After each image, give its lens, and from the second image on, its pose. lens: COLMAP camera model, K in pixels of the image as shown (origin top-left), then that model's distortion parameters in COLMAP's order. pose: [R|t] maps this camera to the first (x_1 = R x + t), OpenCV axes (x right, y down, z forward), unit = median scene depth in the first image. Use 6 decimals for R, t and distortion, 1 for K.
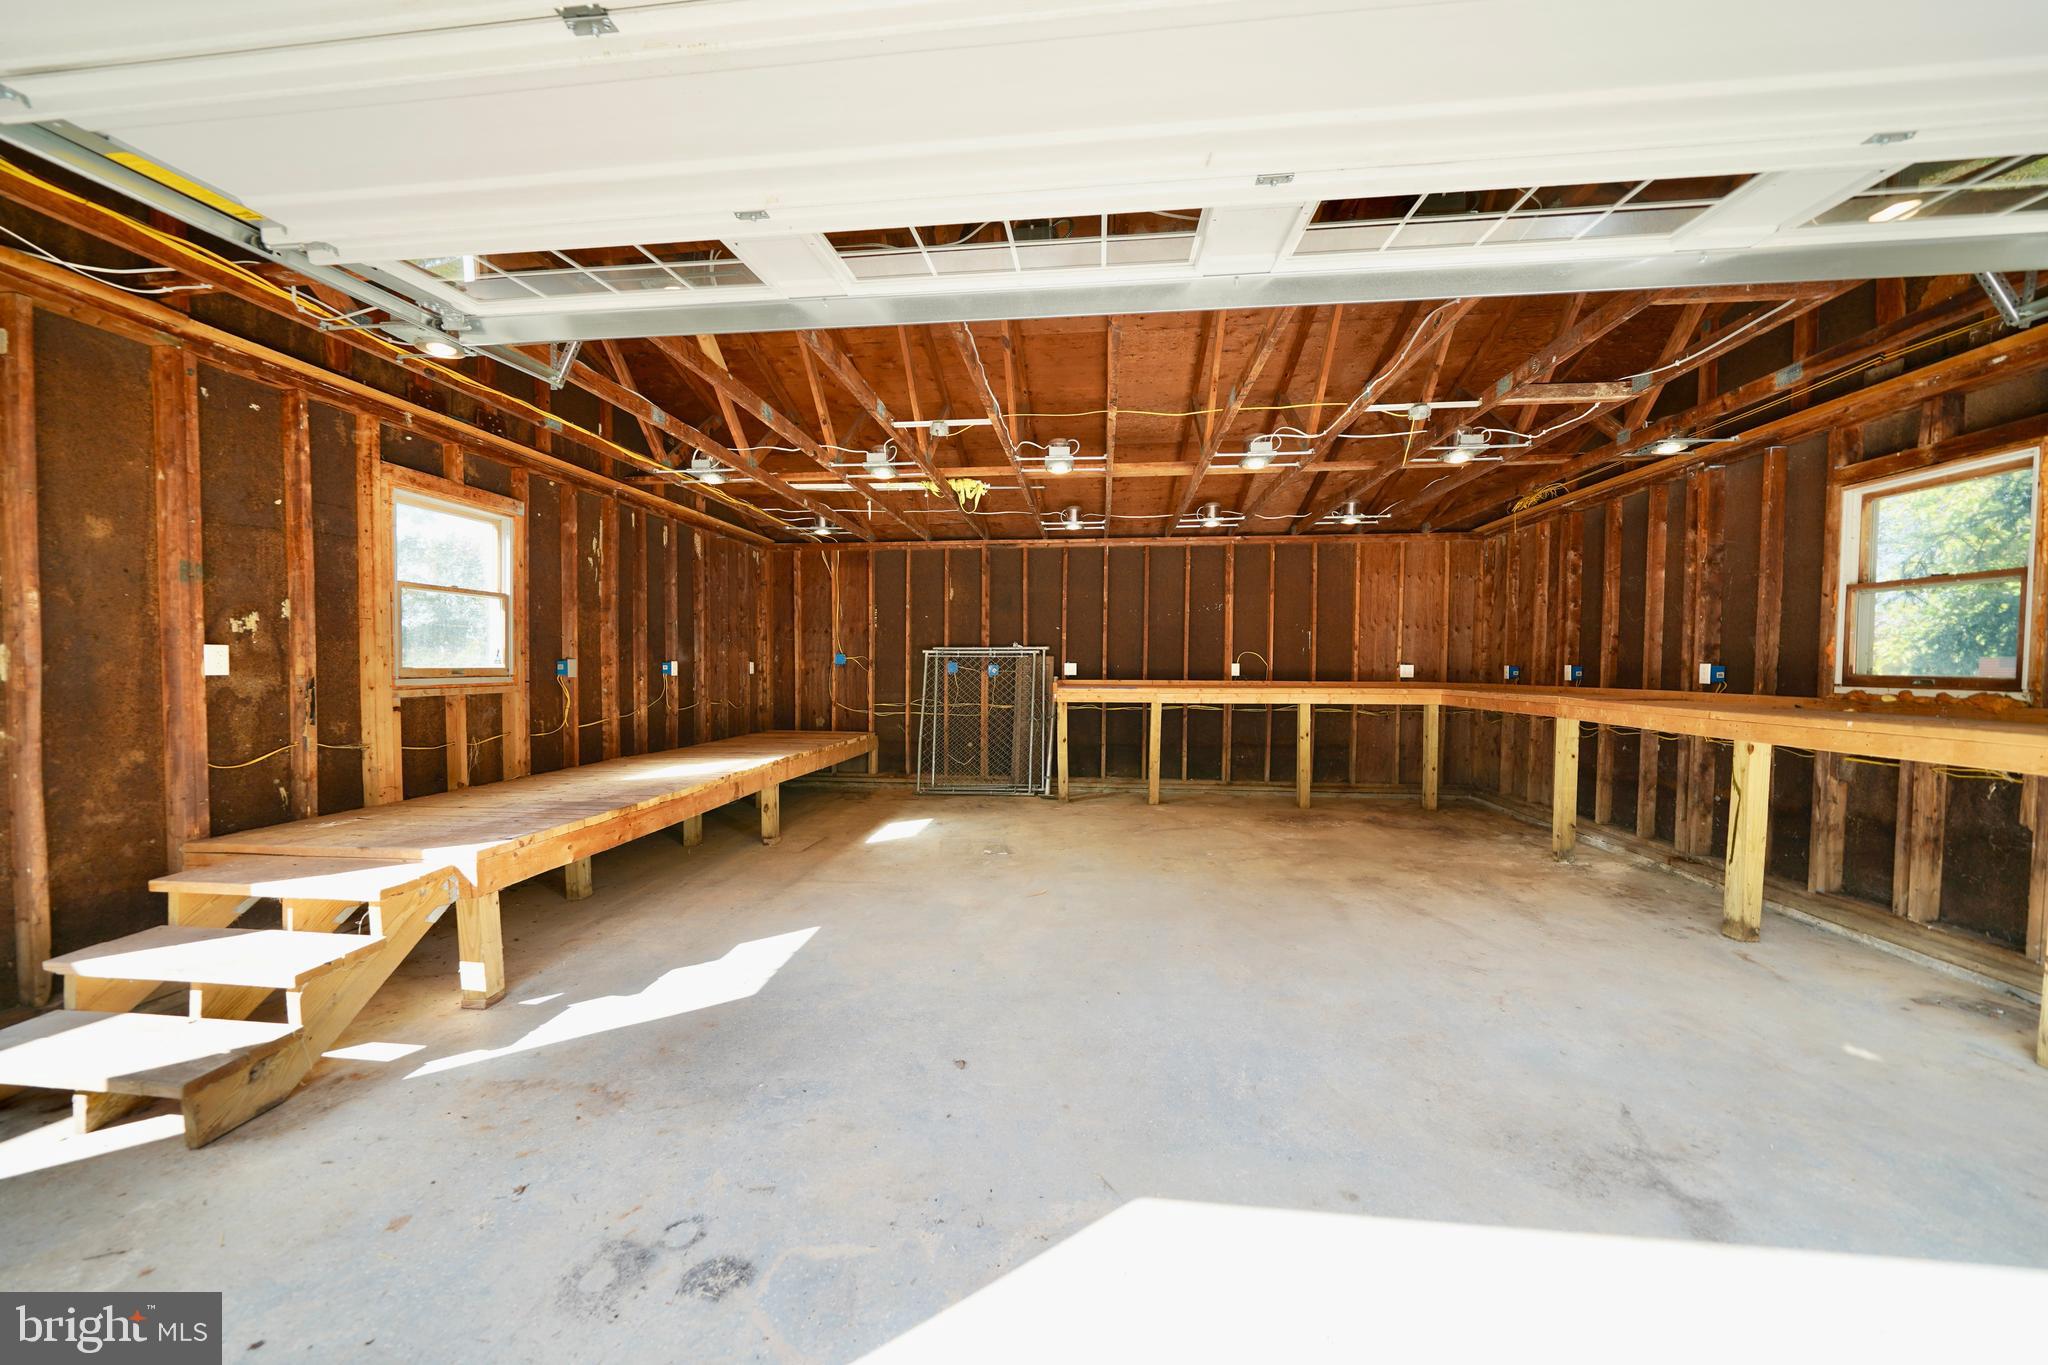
lens RADIAL K [[697.9, 0, 1024.7], [0, 697.9, 683.5], [0, 0, 1]] dist [-0.002254, -0.000283]
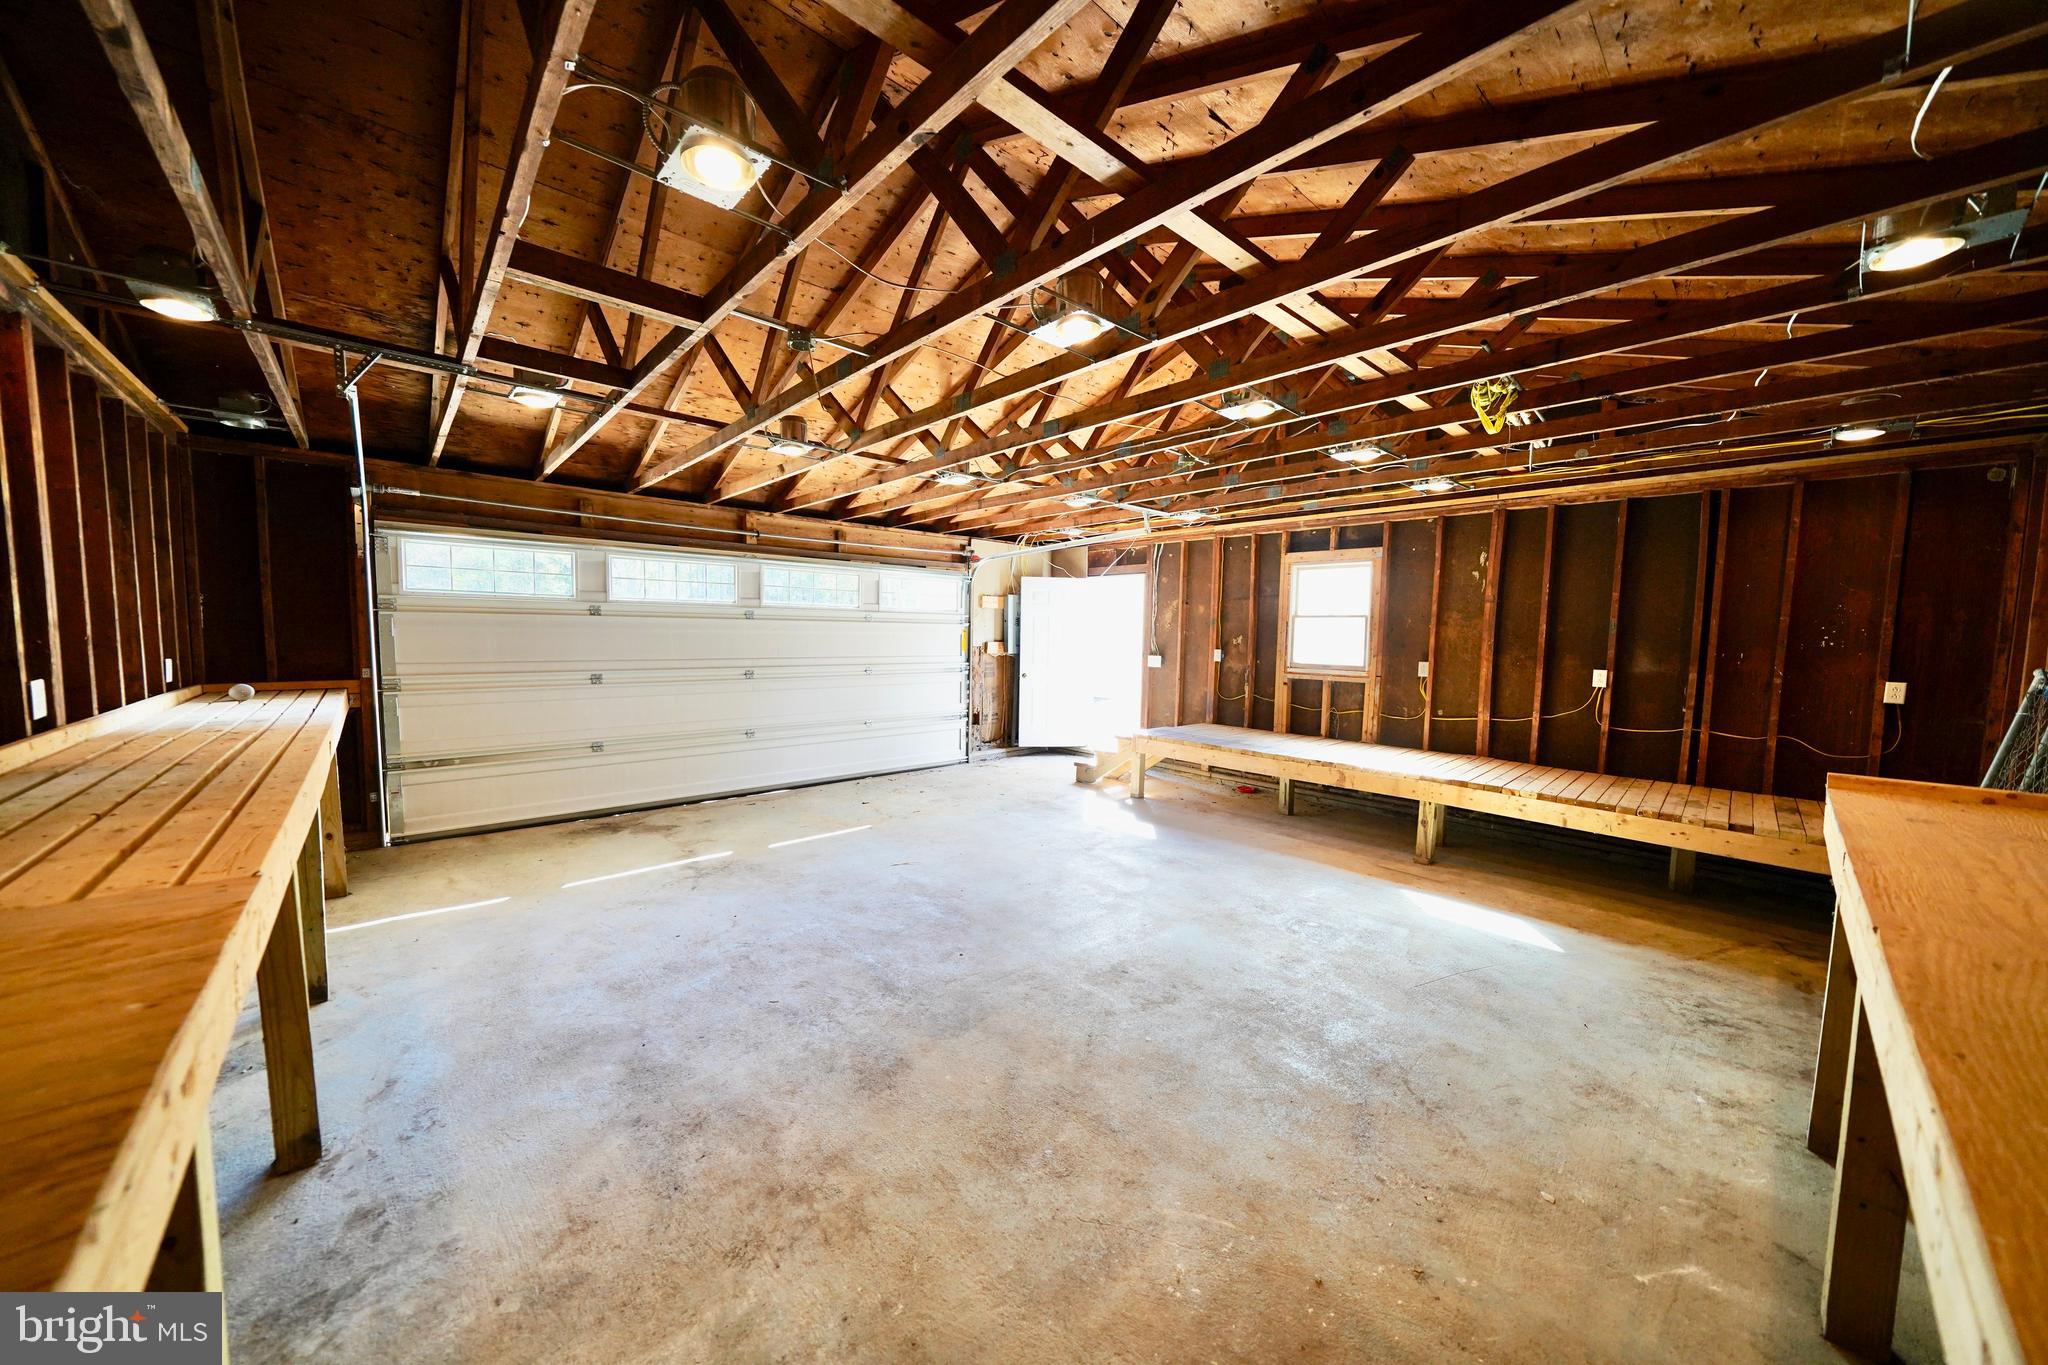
lens RADIAL K [[697.9, 0, 1023.6], [0, 697.9, 684.1], [0, 0, 1]] dist [-0.002254, -0.000283]
pose [[-0.657628, 0.045201, -0.751985, 0.828211], [-0.038557, 0.994871, 0.093520, -0.092846], [0.752355, 0.090496, -0.652512, 1.428951]]
